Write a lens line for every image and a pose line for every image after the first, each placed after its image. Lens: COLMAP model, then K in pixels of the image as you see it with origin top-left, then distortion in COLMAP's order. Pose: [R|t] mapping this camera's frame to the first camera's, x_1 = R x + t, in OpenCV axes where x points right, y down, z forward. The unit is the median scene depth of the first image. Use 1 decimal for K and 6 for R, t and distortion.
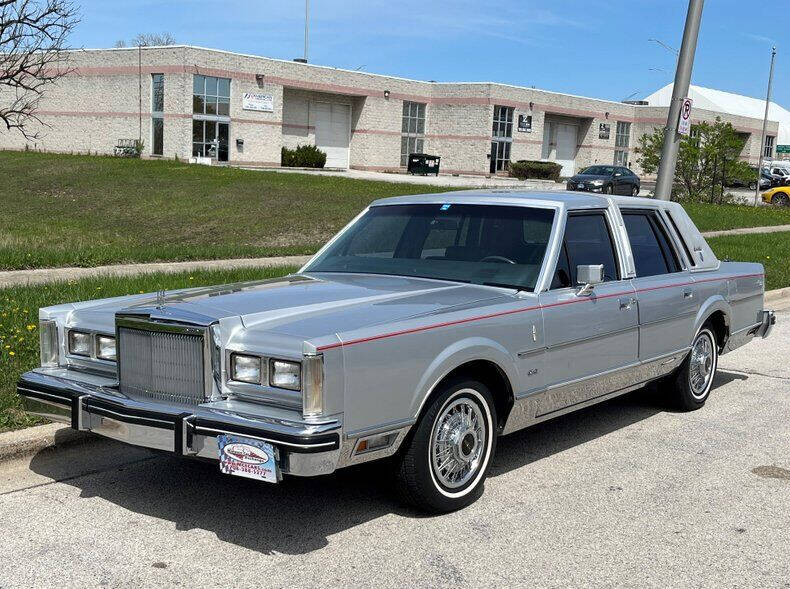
lens RADIAL K [[1160.2, 0, 416.6], [0, 1160.2, 314.2], [0, 0, 1]] dist [0.038984, 0.000000]
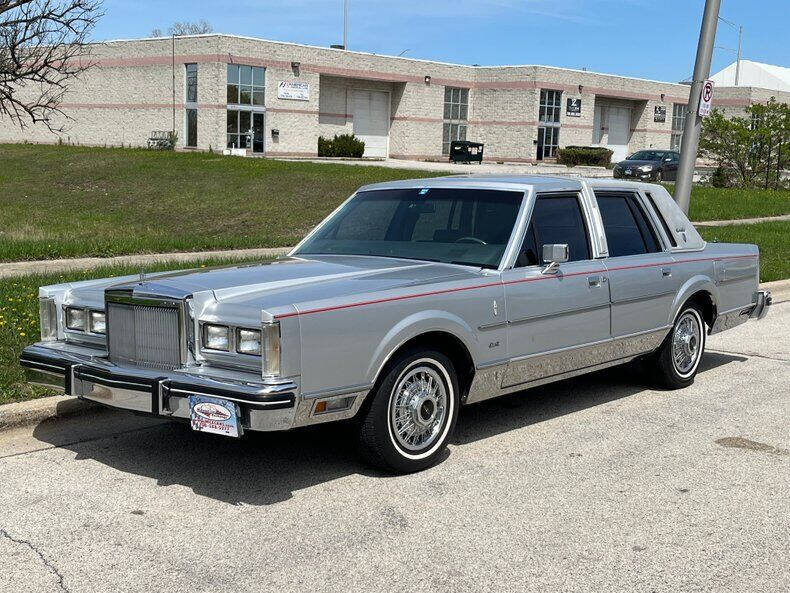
lens RADIAL K [[1257.9, 0, 394.4], [0, 1257.9, 297.0], [0, 0, 1]] dist [0.051644, 0.000000]
pose [[0.997364, -0.006906, -0.072224, 0.079344], [0.005838, 0.999871, -0.014994, 0.019967], [0.072319, 0.014533, 0.997276, -0.134212]]
